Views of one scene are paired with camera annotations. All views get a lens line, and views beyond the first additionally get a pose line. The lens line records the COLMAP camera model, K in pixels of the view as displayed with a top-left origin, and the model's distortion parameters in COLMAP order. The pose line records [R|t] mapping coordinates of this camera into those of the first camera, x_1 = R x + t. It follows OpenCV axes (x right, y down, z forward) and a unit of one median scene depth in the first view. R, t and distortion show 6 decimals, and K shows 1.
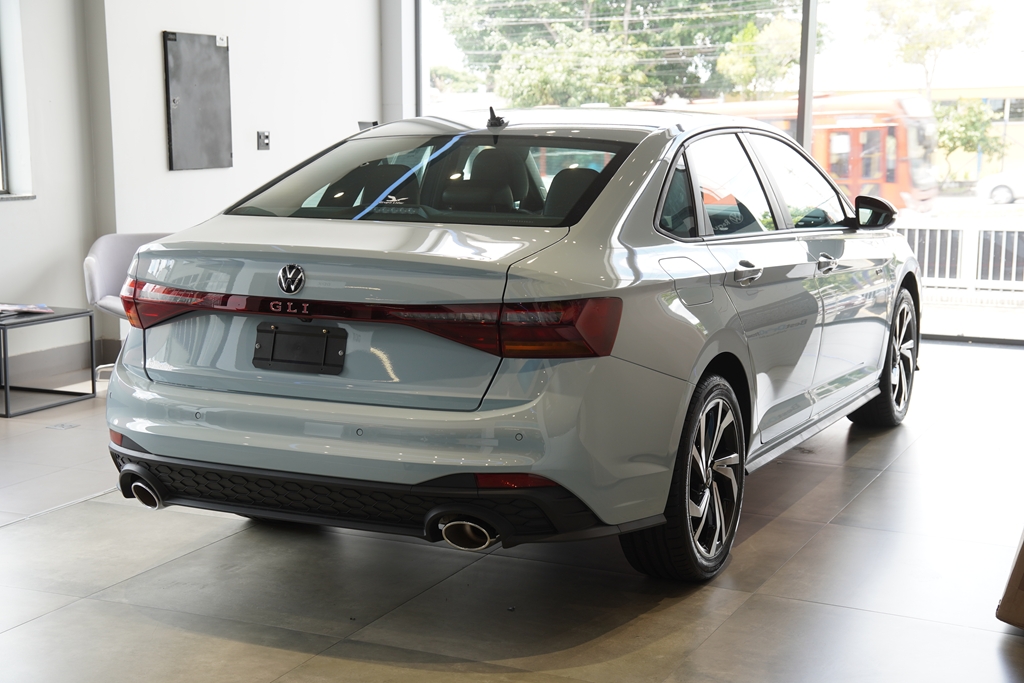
lens RADIAL K [[1620.8, 0, 512.0], [0, 1620.8, 341.5], [0, 0, 1]] dist [0.264547, -0.047001]
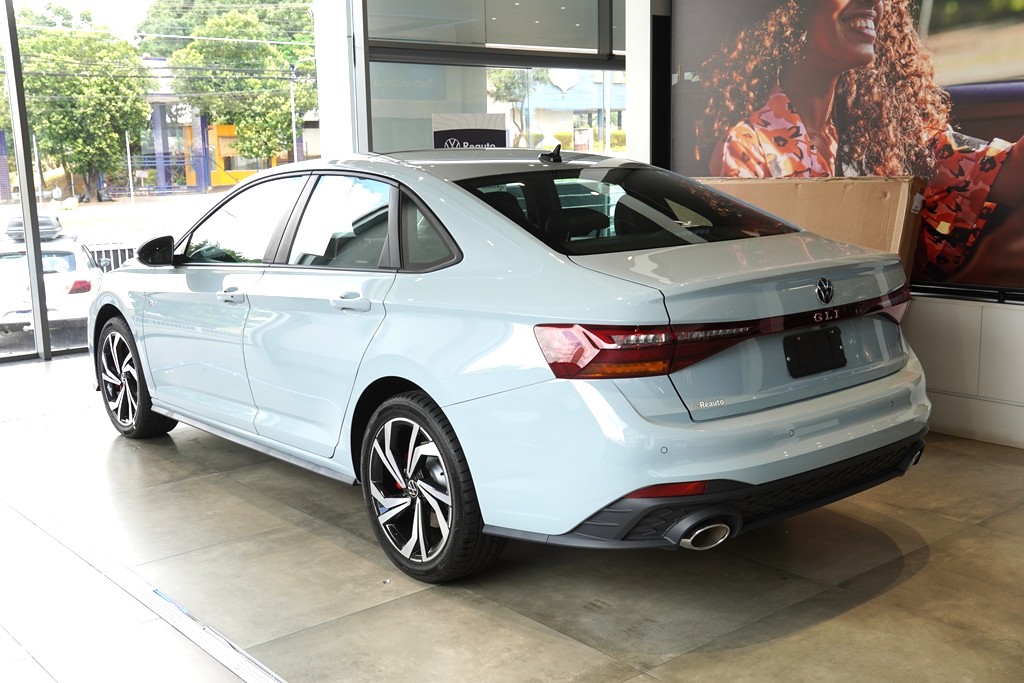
lens RADIAL K [[1120.4, 0, 512.0], [0, 1120.4, 341.5], [0, 0, 1]] dist [0.010115, 0.016955]
pose [[0.409354, -0.170845, 0.896237, -0.911051], [0.163718, 0.980122, 0.112057, -0.124448], [-0.897567, 0.100860, 0.429187, 0.855472]]
